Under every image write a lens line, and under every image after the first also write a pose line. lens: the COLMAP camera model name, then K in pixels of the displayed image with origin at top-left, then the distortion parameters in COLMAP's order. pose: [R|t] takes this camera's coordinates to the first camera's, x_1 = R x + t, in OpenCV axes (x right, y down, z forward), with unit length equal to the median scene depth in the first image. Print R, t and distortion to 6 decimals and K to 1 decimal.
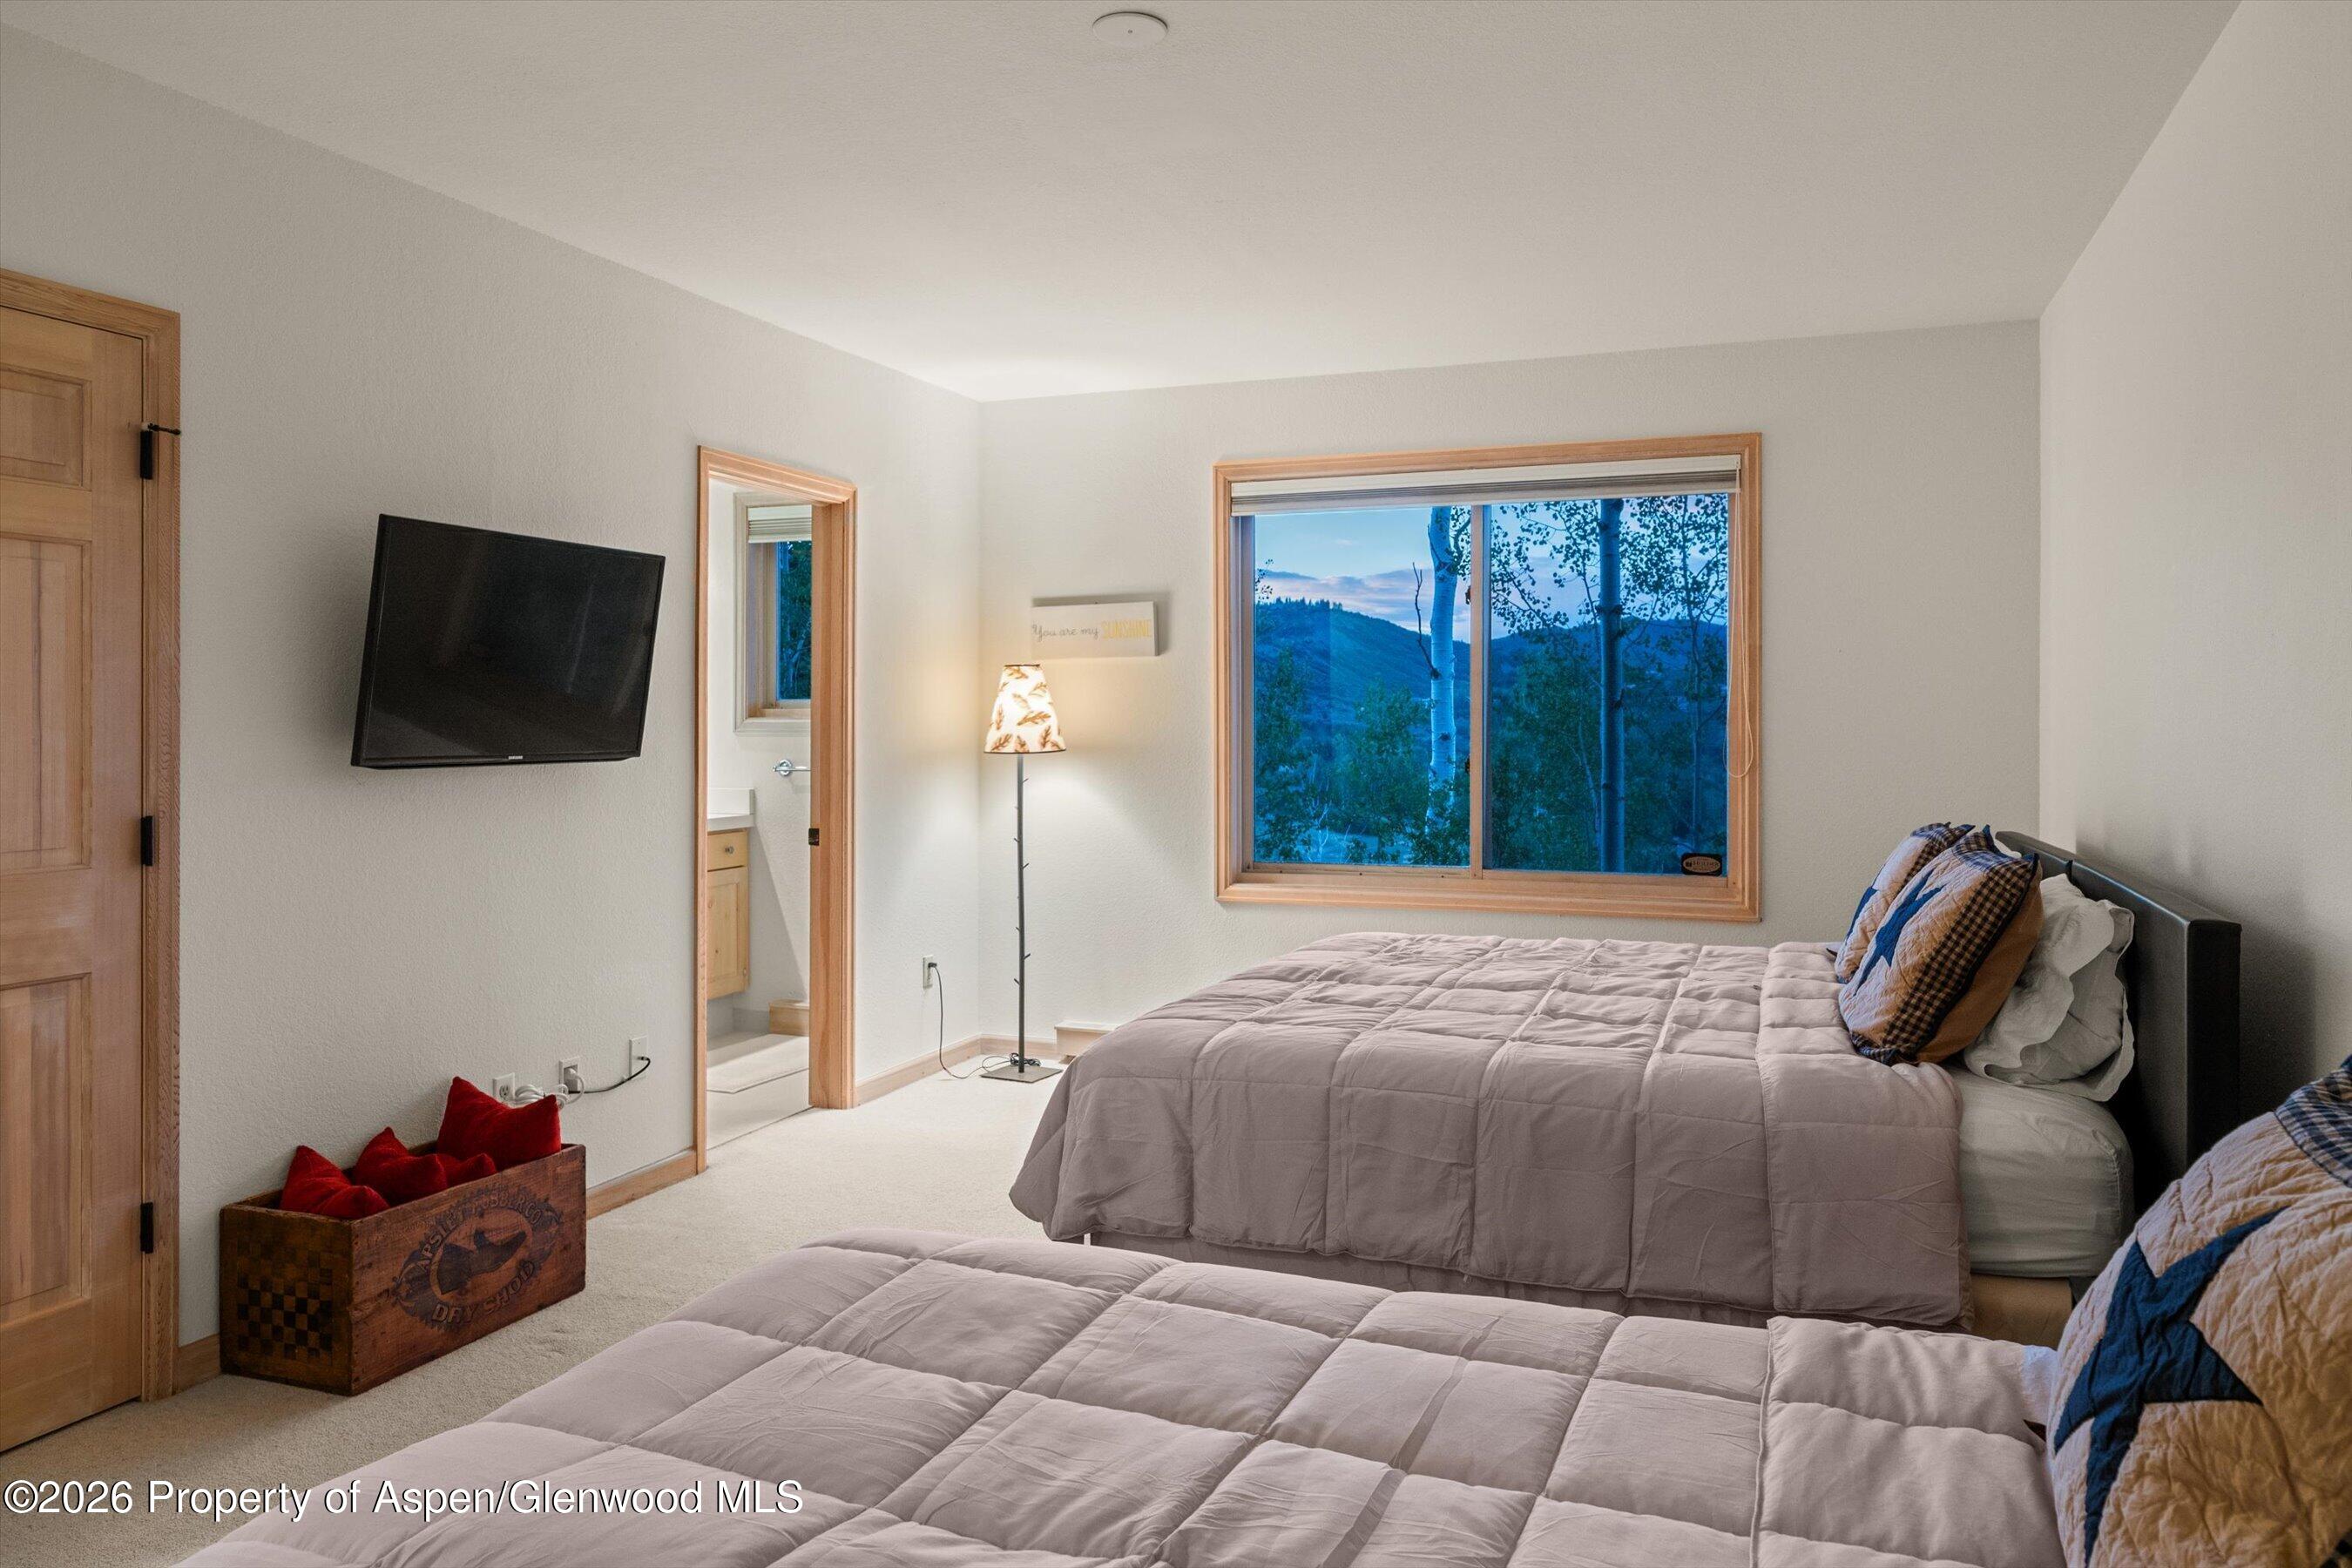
lens RADIAL K [[1507.0, 0, 1181.2], [0, 1507.0, 727.7], [0, 0, 1]] dist [0.001542, 0.001576]
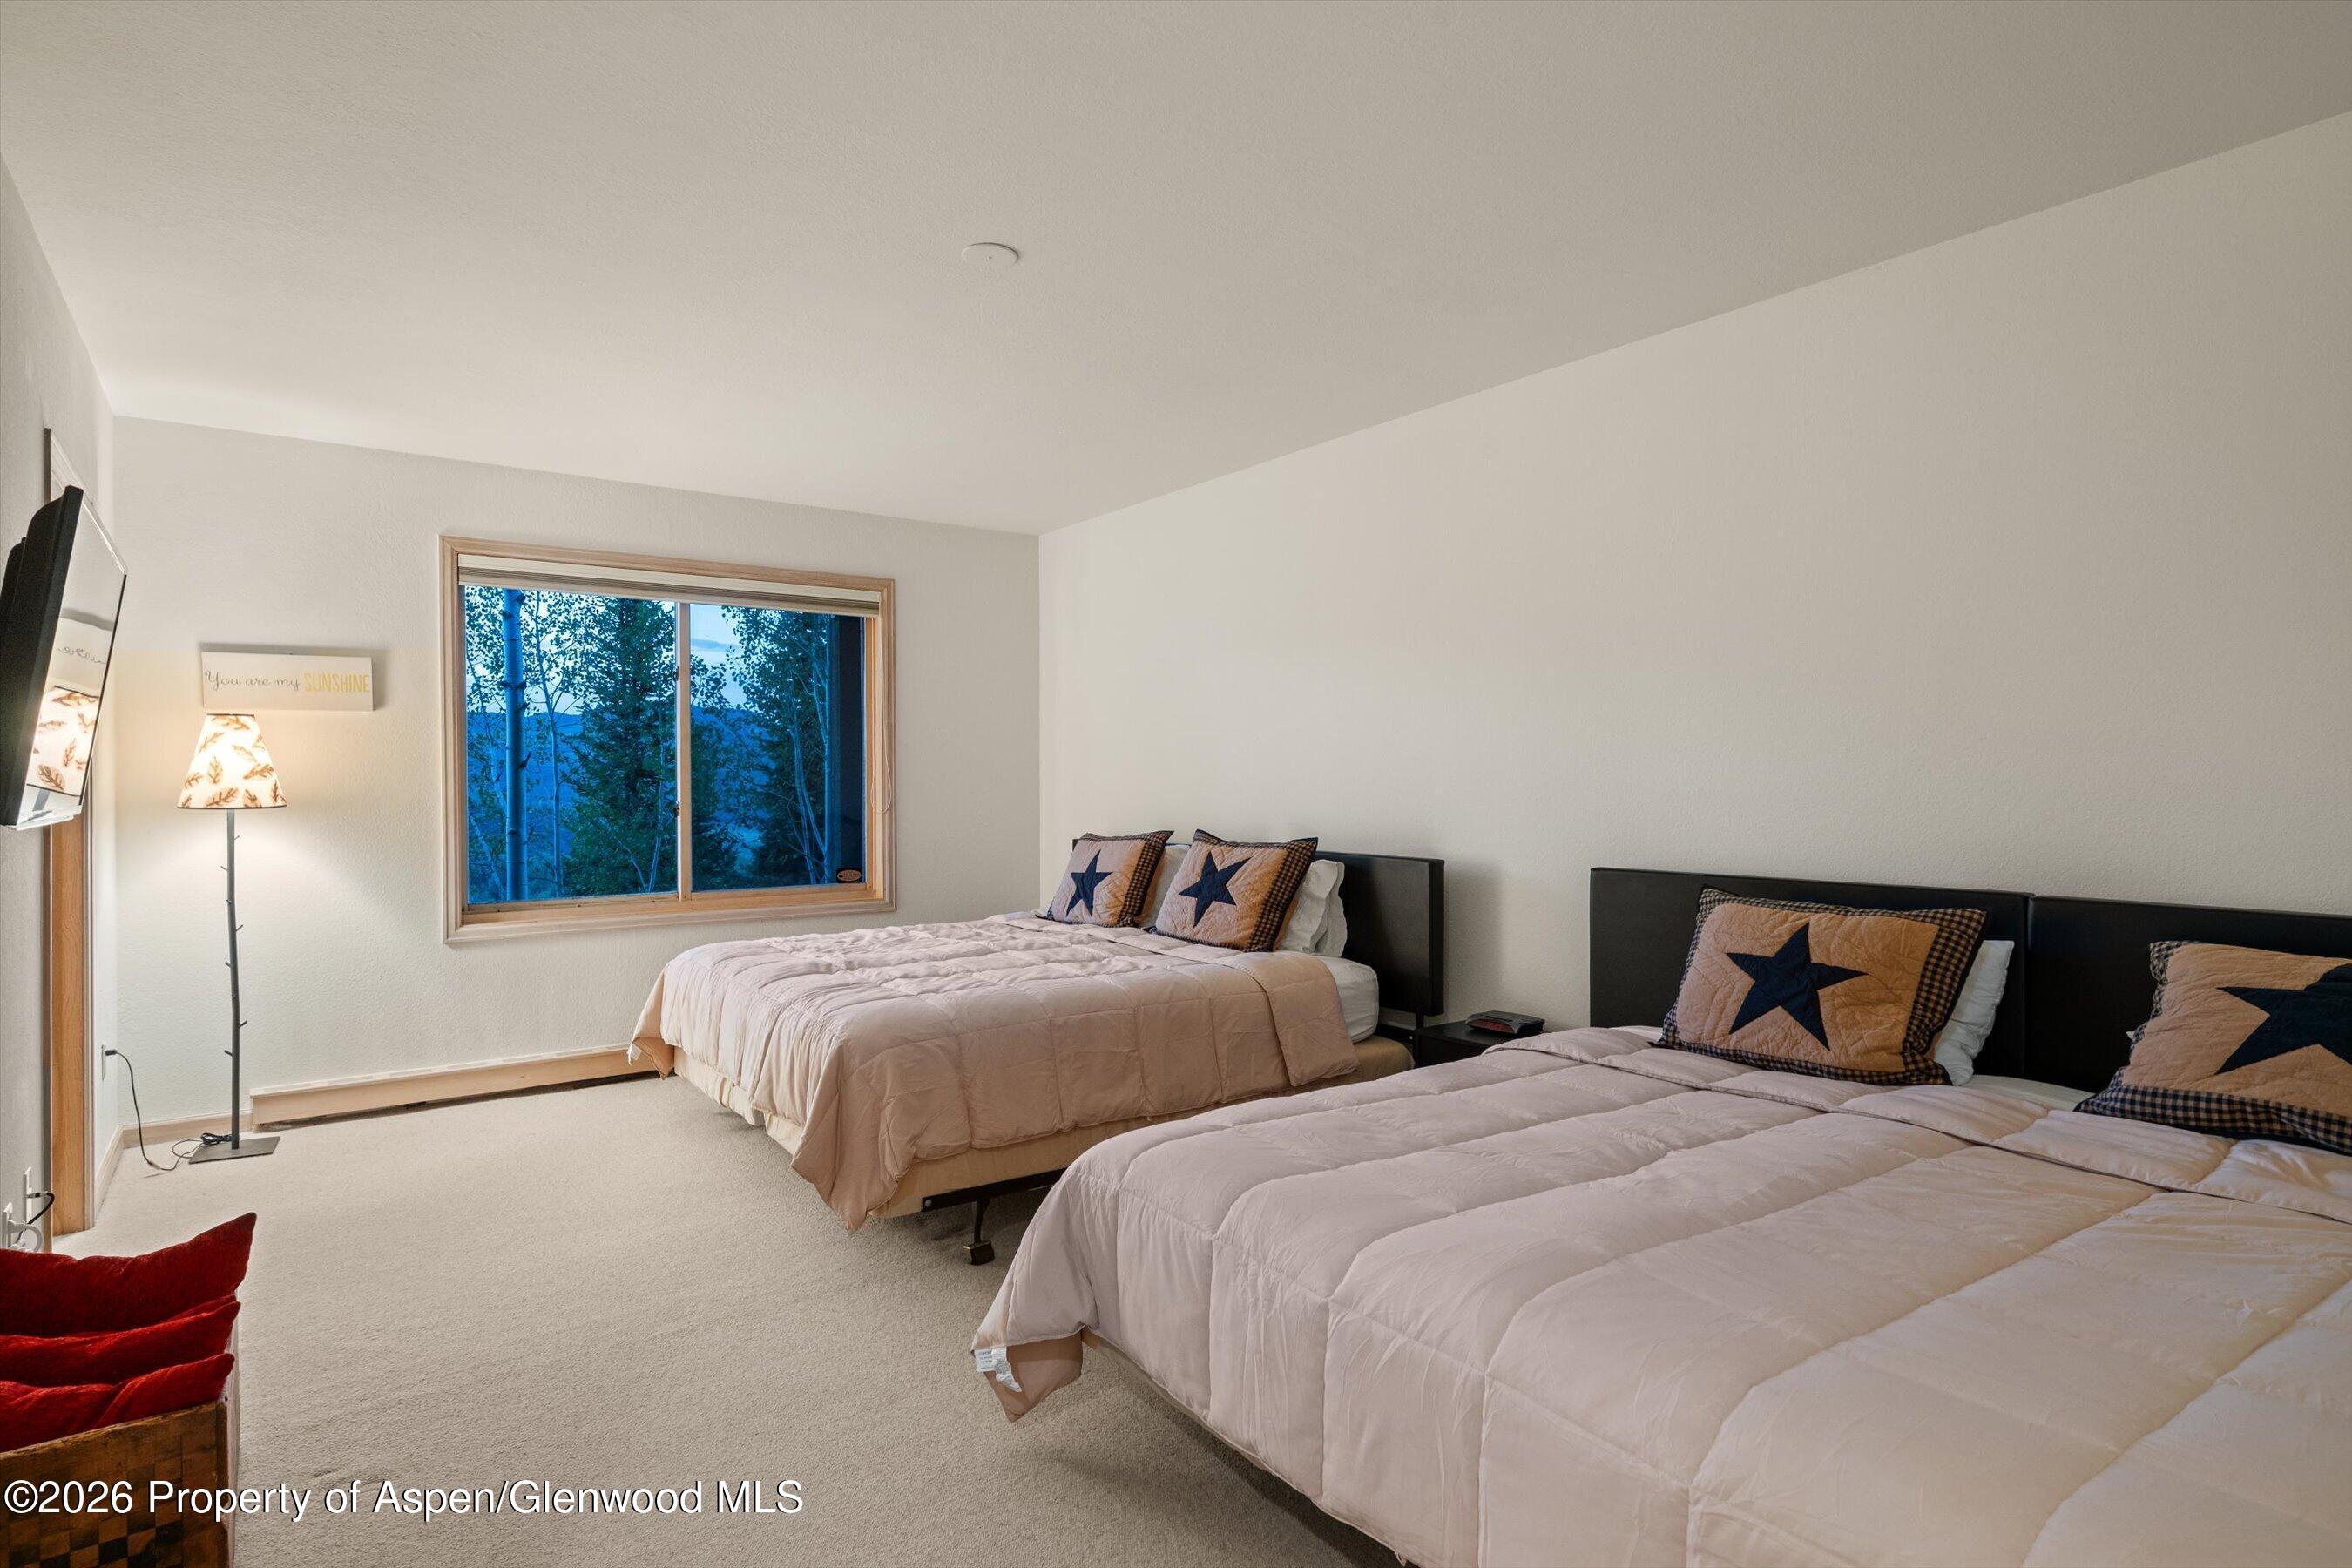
lens RADIAL K [[1128.4, 0, 1174.9], [0, 1128.4, 791.5], [0, 0, 1]] dist [-0.002263, 0.003592]
pose [[0.601763, -0.011015, 0.798599, -0.320507], [0.006764, 0.999939, 0.008695, 0.004178], [-0.798646, 0.000169, 0.601801, 0.112557]]
